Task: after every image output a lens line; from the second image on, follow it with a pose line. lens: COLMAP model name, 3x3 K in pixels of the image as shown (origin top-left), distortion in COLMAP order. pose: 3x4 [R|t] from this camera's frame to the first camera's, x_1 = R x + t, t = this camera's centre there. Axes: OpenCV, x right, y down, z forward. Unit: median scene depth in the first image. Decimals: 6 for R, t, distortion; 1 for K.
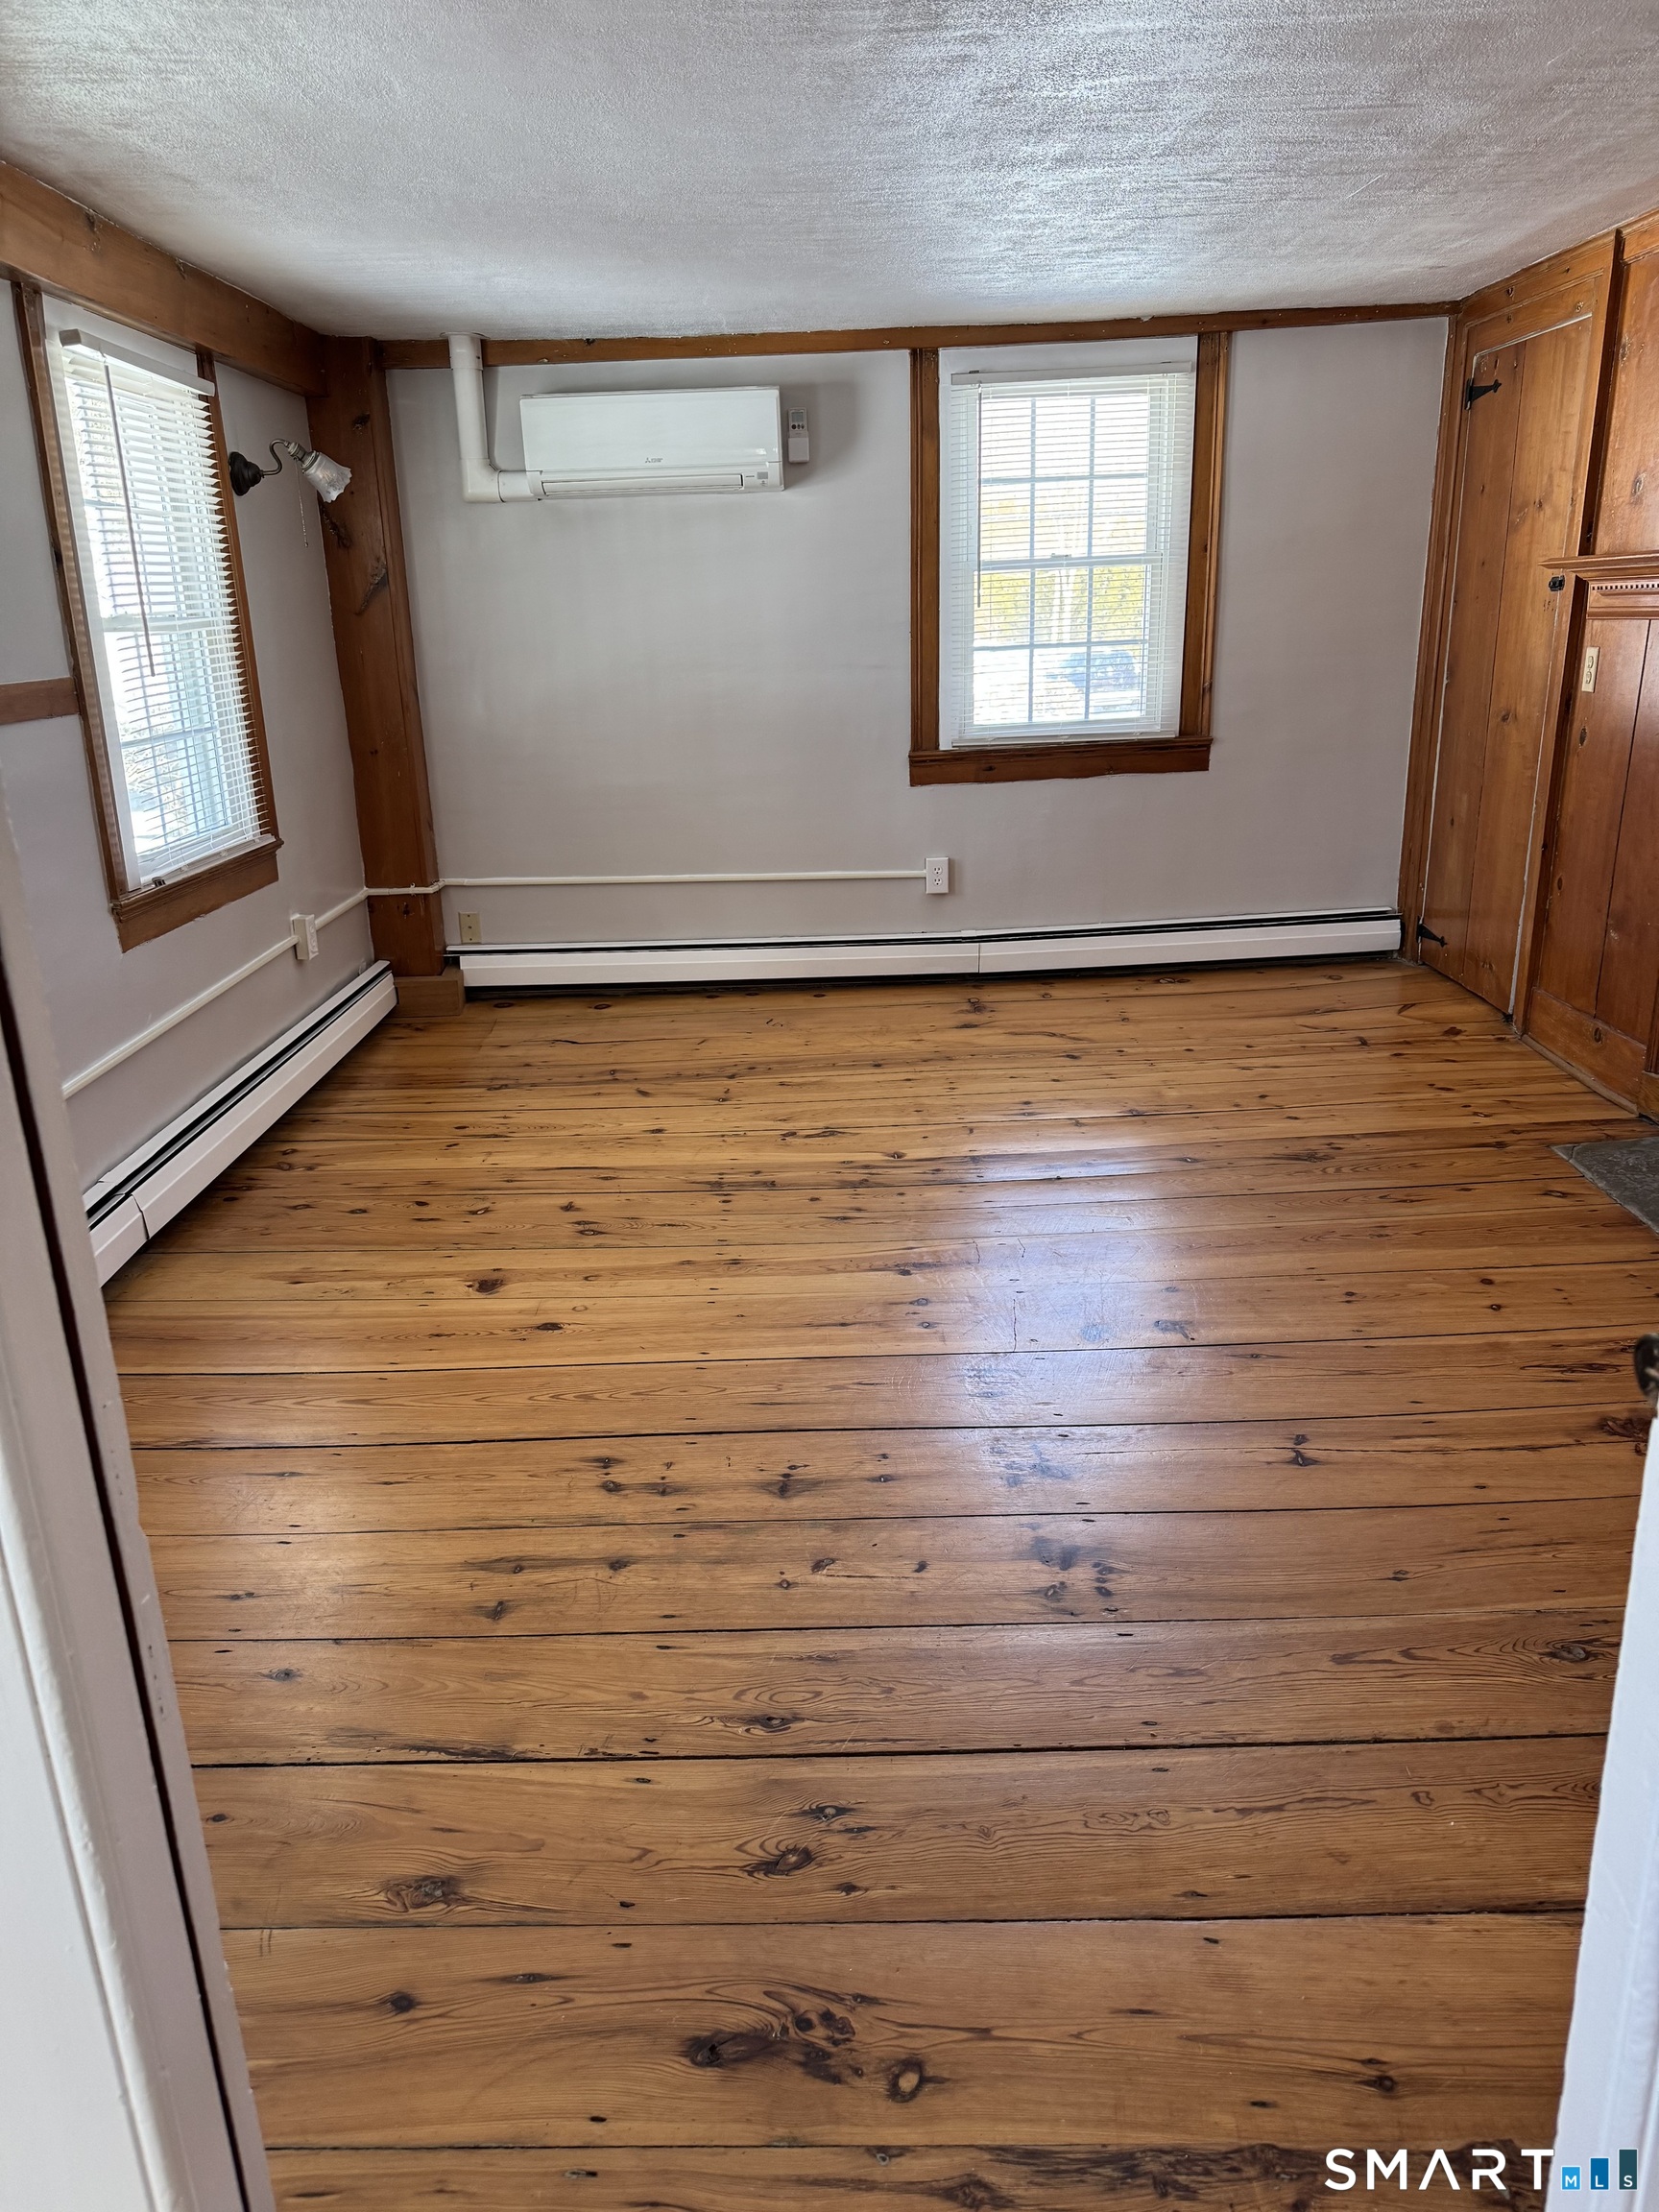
lens RADIAL K [[1570.4, 0, 827.5], [0, 1570.4, 1114.8], [0, 0, 1]] dist [0.106274, -0.179239]
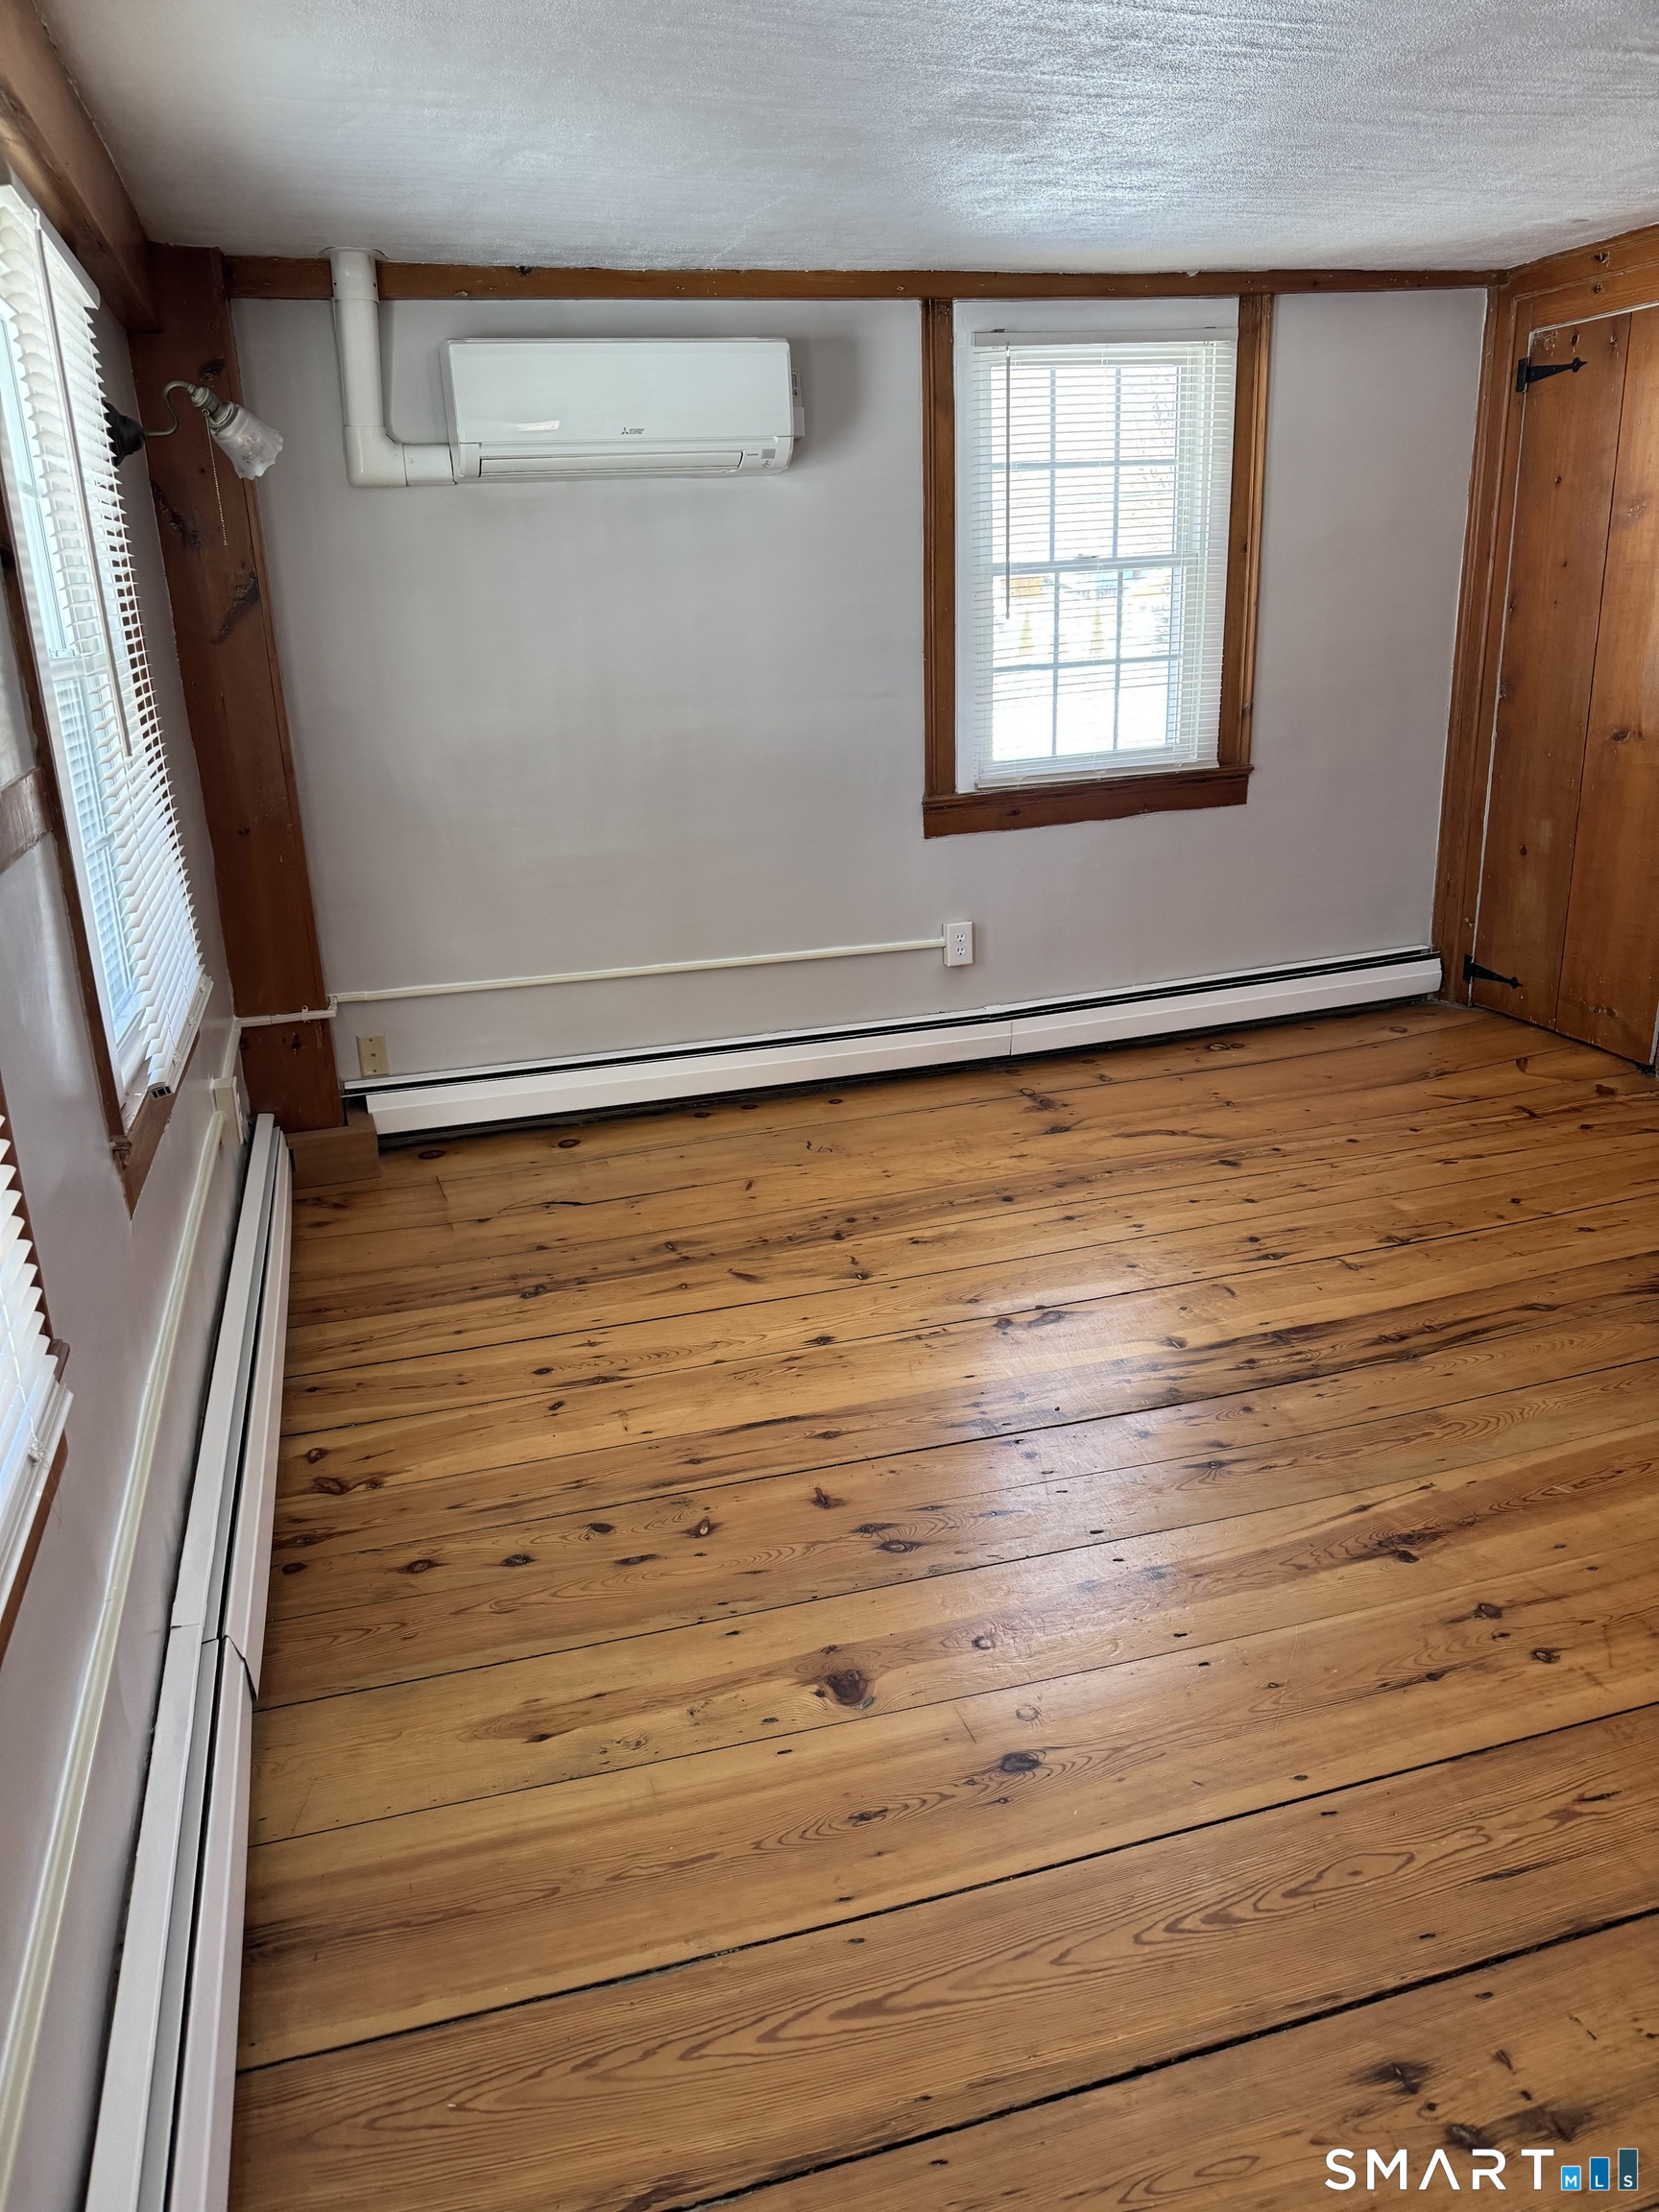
lens RADIAL K [[1536.0, 0, 808.4], [0, 1536.0, 1116.4], [0, 0, 1]] dist [0.095297, -0.140578]
pose [[0.957771, -0.099406, 0.269802, -0.258132], [0.098084, 0.995008, 0.018411, -0.093244], [-0.270285, 0.008830, 0.962740, 0.268852]]
